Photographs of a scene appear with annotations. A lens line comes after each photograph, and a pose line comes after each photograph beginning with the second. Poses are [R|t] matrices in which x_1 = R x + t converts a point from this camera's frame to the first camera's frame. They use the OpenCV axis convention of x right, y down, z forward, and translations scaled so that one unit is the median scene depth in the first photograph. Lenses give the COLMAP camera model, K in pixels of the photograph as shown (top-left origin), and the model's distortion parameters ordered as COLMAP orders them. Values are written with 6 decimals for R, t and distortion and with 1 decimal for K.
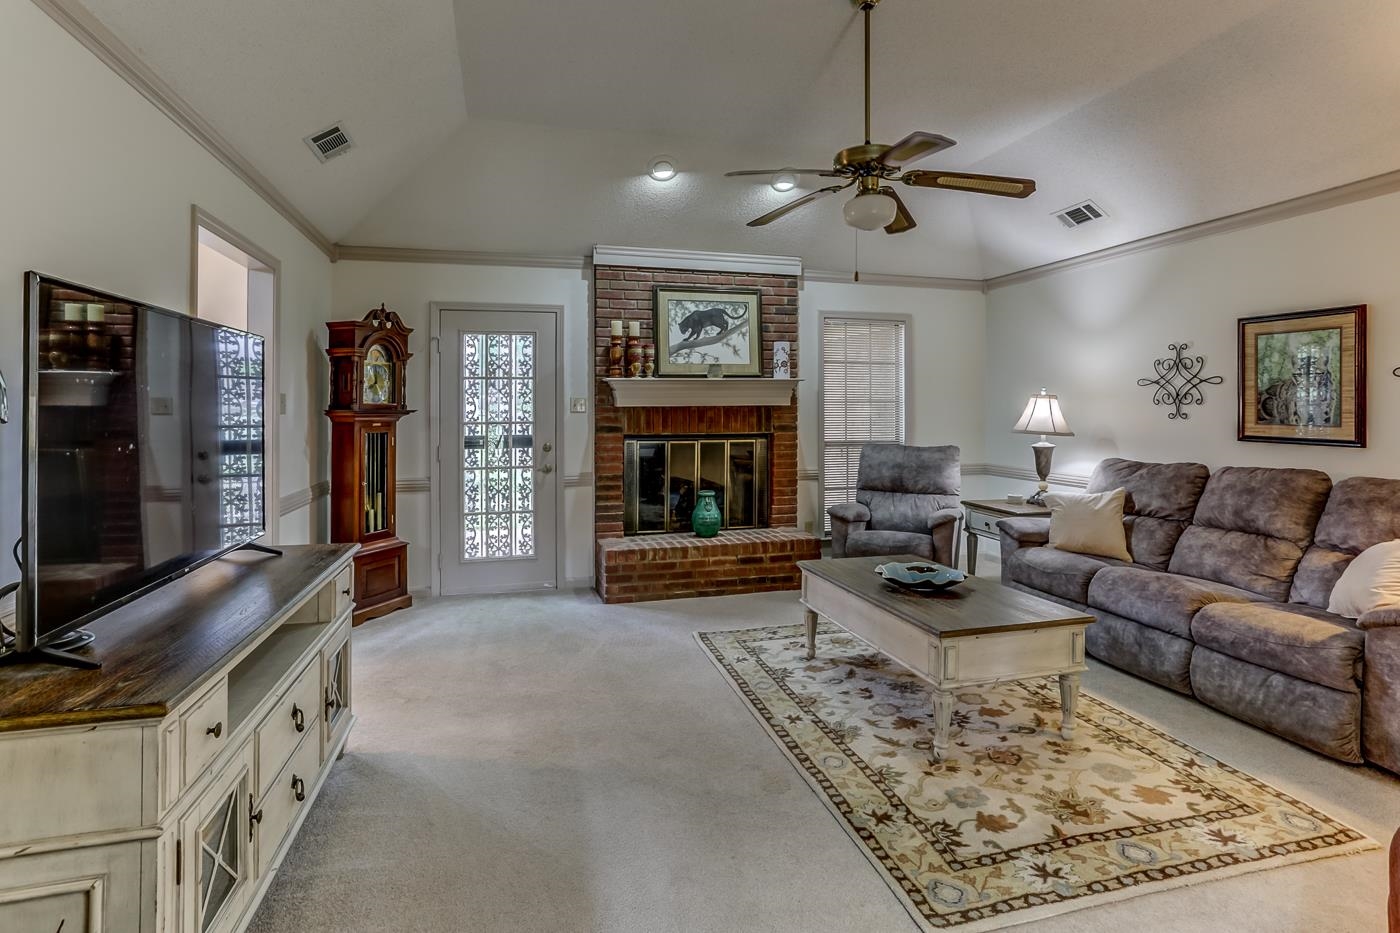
lens RADIAL K [[692.5, 0, 700.0], [0, 692.5, 466.5], [0, 0, 1]] dist [-0.061388, 0.043470]
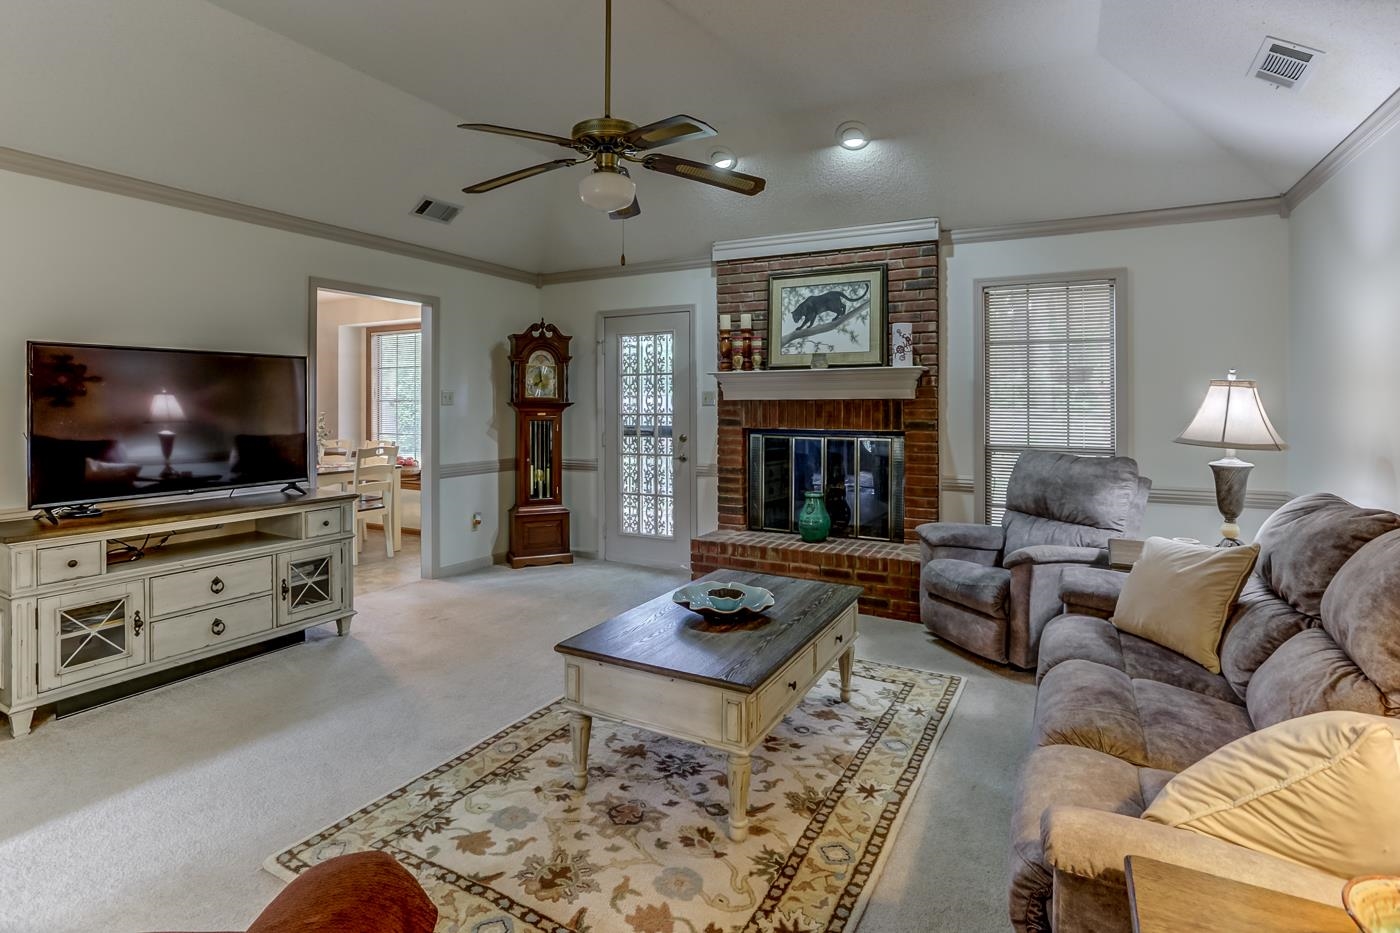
lens RADIAL K [[710.8, 0, 700.0], [0, 710.8, 466.5], [0, 0, 1]] dist [-0.044119, 0.024386]
pose [[0.723429, 0.064071, -0.687419, 0.664743], [-0.059298, 0.997771, 0.030592, -0.022240], [0.687847, 0.018631, 0.725617, 0.257338]]
